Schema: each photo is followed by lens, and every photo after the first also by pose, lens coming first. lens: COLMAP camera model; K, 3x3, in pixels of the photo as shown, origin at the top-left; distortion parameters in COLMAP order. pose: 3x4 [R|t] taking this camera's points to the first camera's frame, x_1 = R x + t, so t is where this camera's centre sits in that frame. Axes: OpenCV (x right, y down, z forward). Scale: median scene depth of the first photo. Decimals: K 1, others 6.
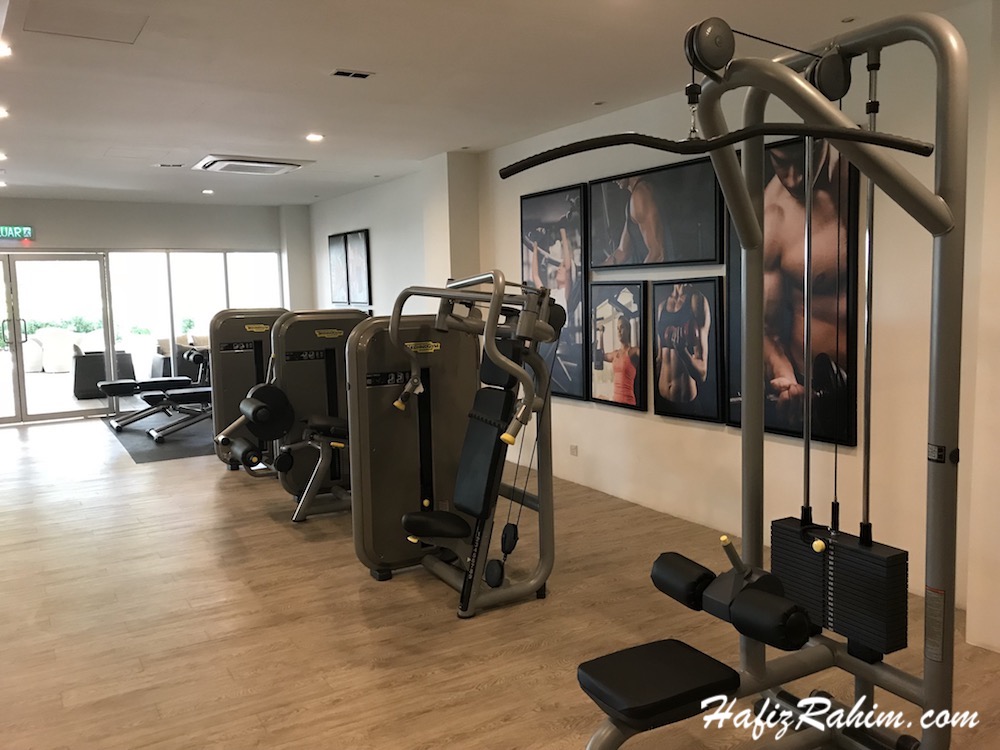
lens RADIAL K [[808.3, 0, 500.0], [0, 808.3, 375.0], [0, 0, 1]] dist [0.007124, 0.003678]
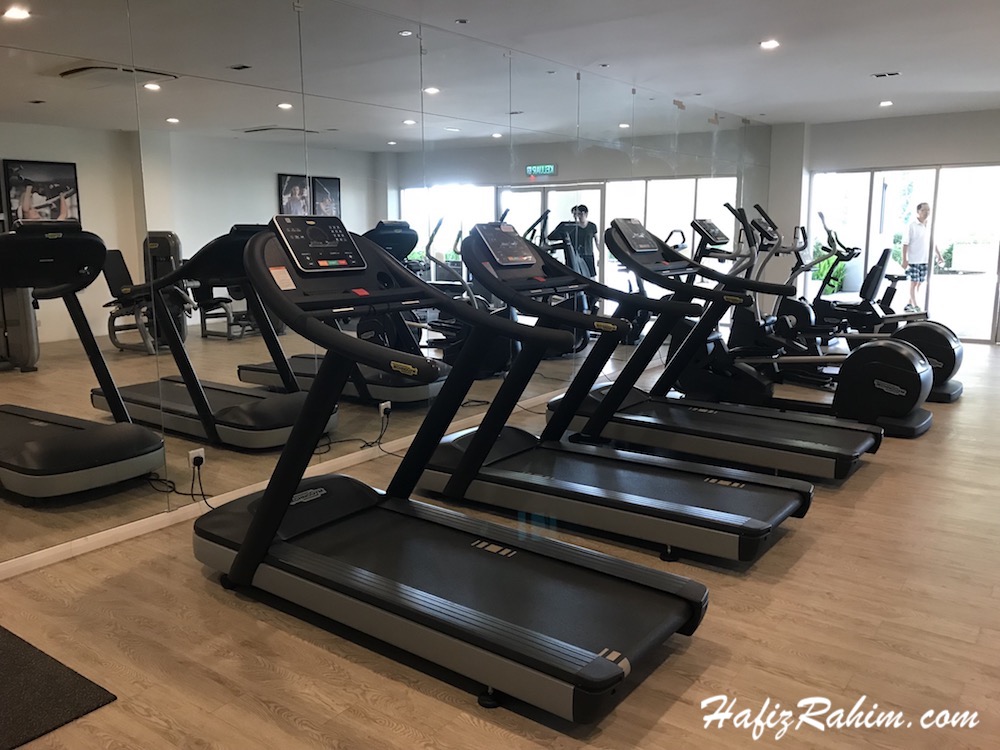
lens RADIAL K [[808.3, 0, 500.0], [0, 808.3, 375.0], [0, 0, 1]] dist [0.007124, 0.003678]
pose [[0.376250, 0.186393, -0.907576, 0.638365], [-0.095038, 0.982152, 0.162309, -0.053548], [0.921631, 0.025186, 0.387249, 0.421702]]
